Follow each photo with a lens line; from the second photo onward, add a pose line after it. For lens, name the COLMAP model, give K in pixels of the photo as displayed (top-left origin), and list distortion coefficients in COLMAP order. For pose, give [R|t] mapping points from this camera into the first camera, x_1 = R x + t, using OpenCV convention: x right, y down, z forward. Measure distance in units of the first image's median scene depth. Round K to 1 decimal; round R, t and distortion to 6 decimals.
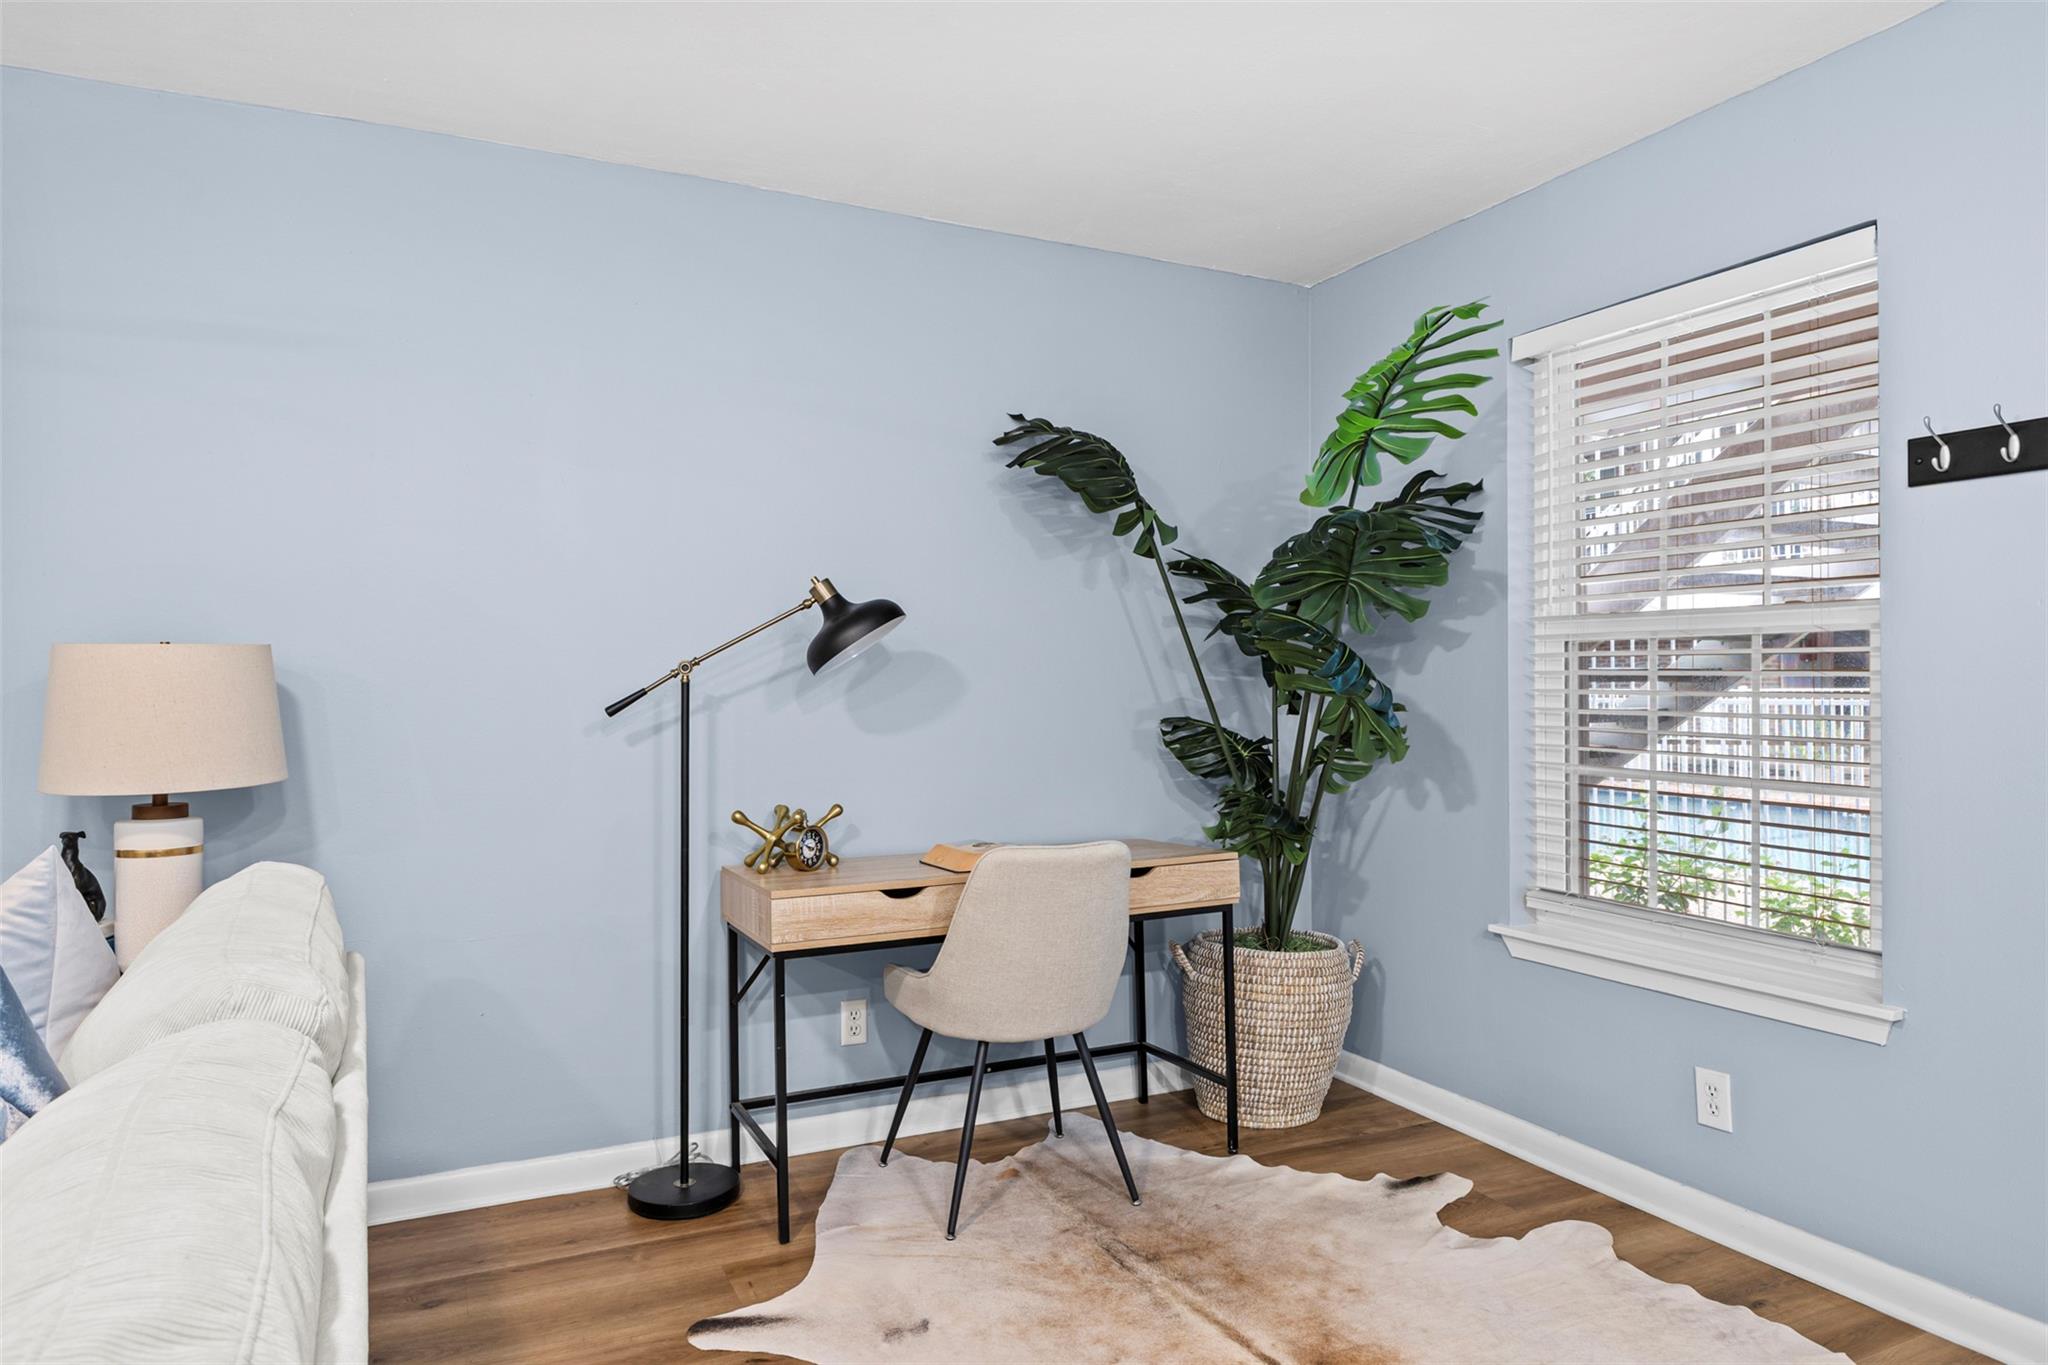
lens RADIAL K [[1245.1, 0, 1026.5], [0, 1245.1, 681.0], [0, 0, 1]] dist [-0.005343, 0.006394]
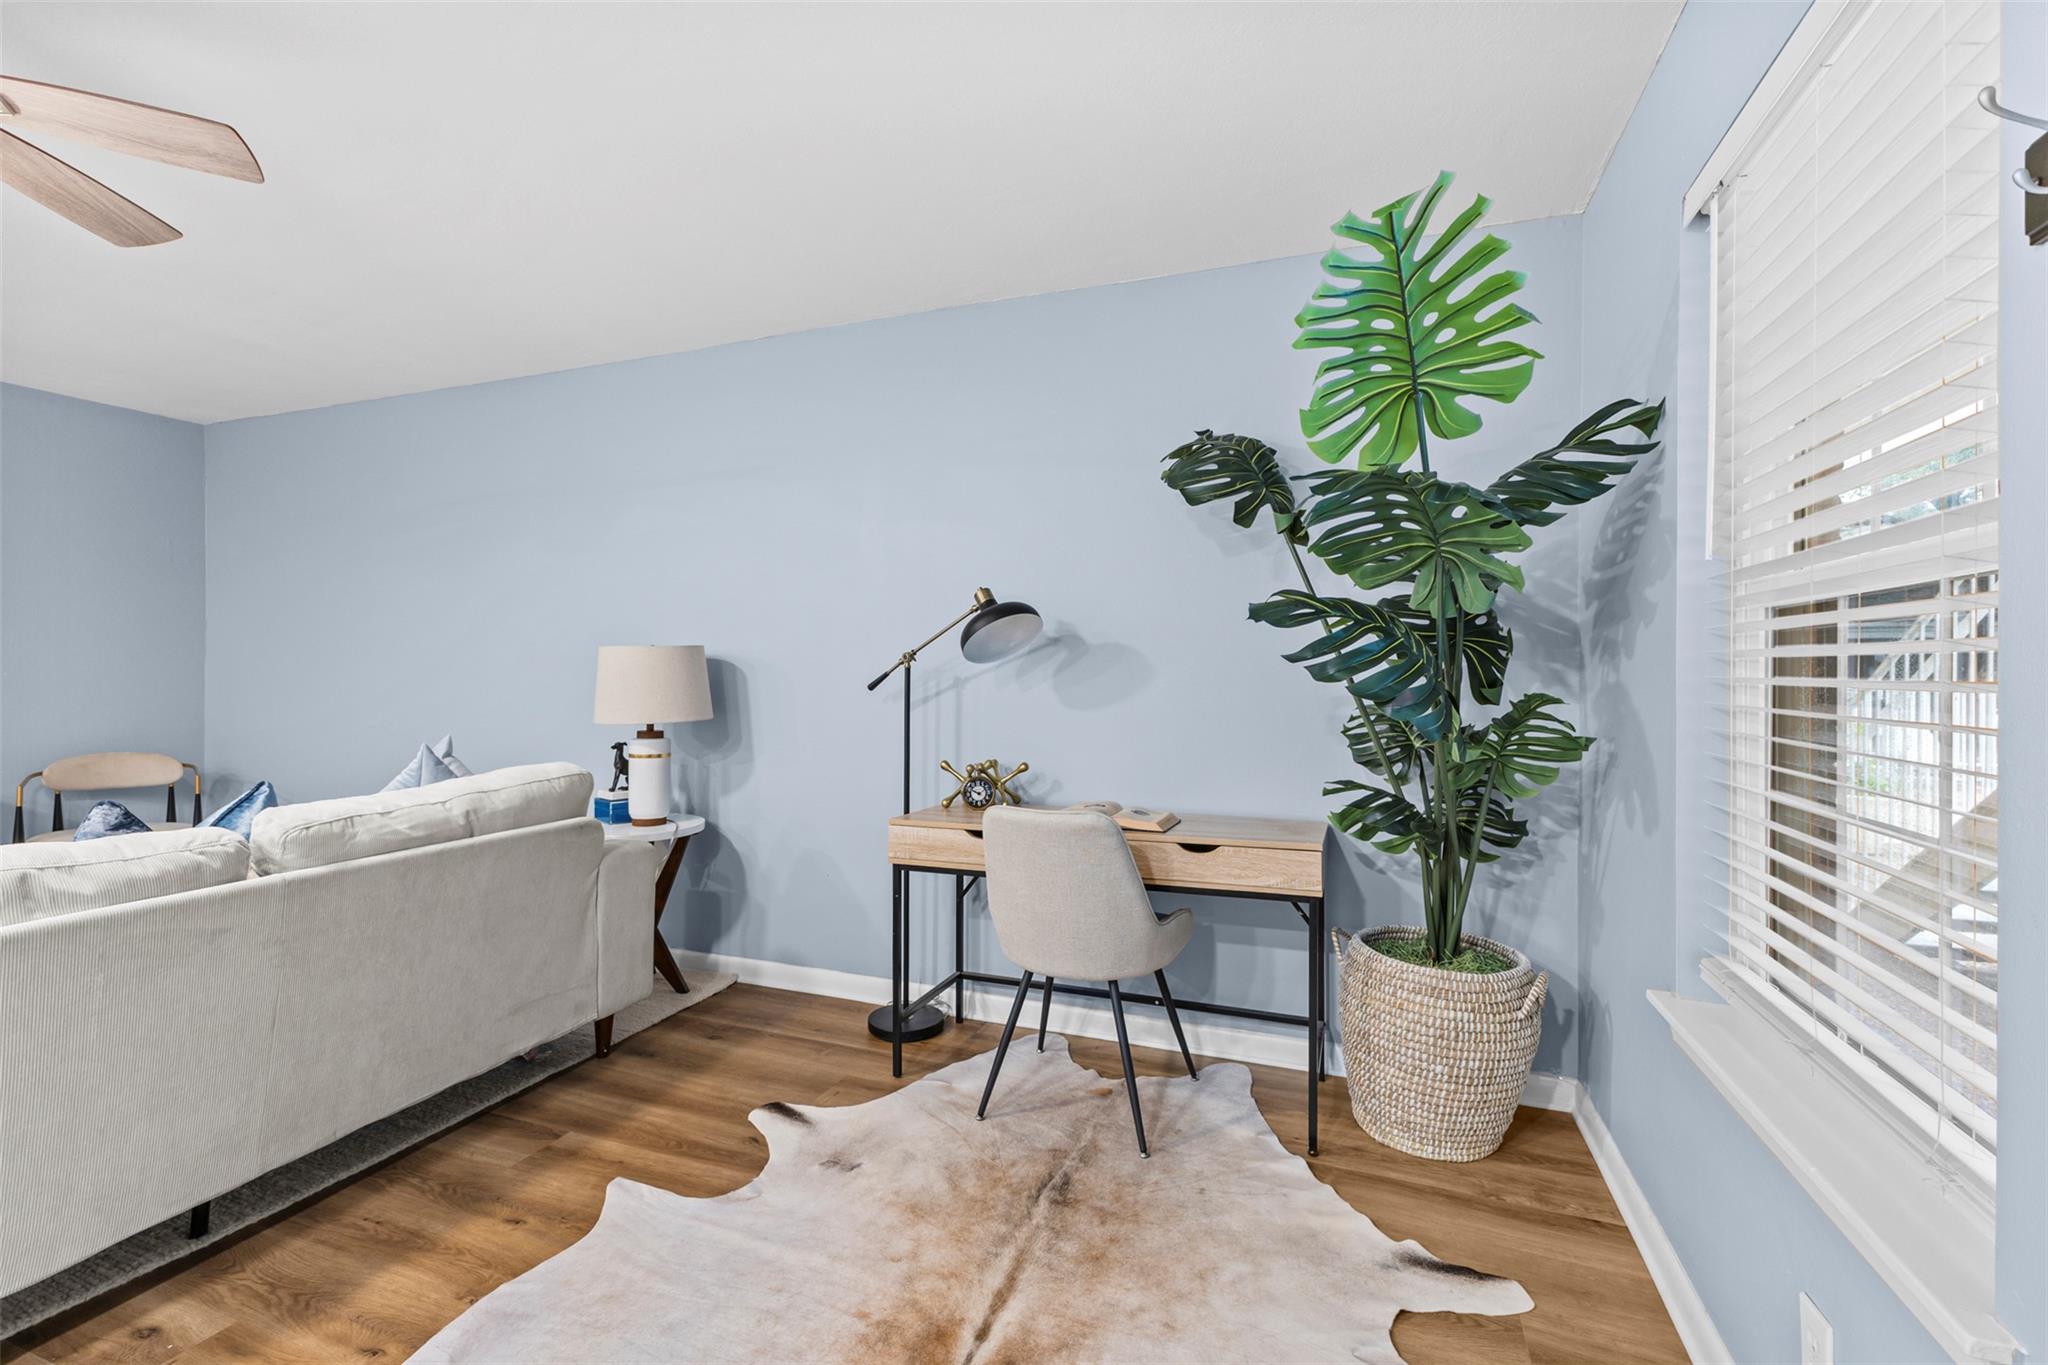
lens RADIAL K [[888.4, 0, 1029.8], [0, 888.4, 677.9], [0, 0, 1]] dist [0.016387, -0.004692]
pose [[0.689490, 0.007835, -0.724253, 0.565032], [-0.004185, 0.999968, 0.006833, 0.005420], [0.724283, -0.001680, 0.689501, 0.397662]]
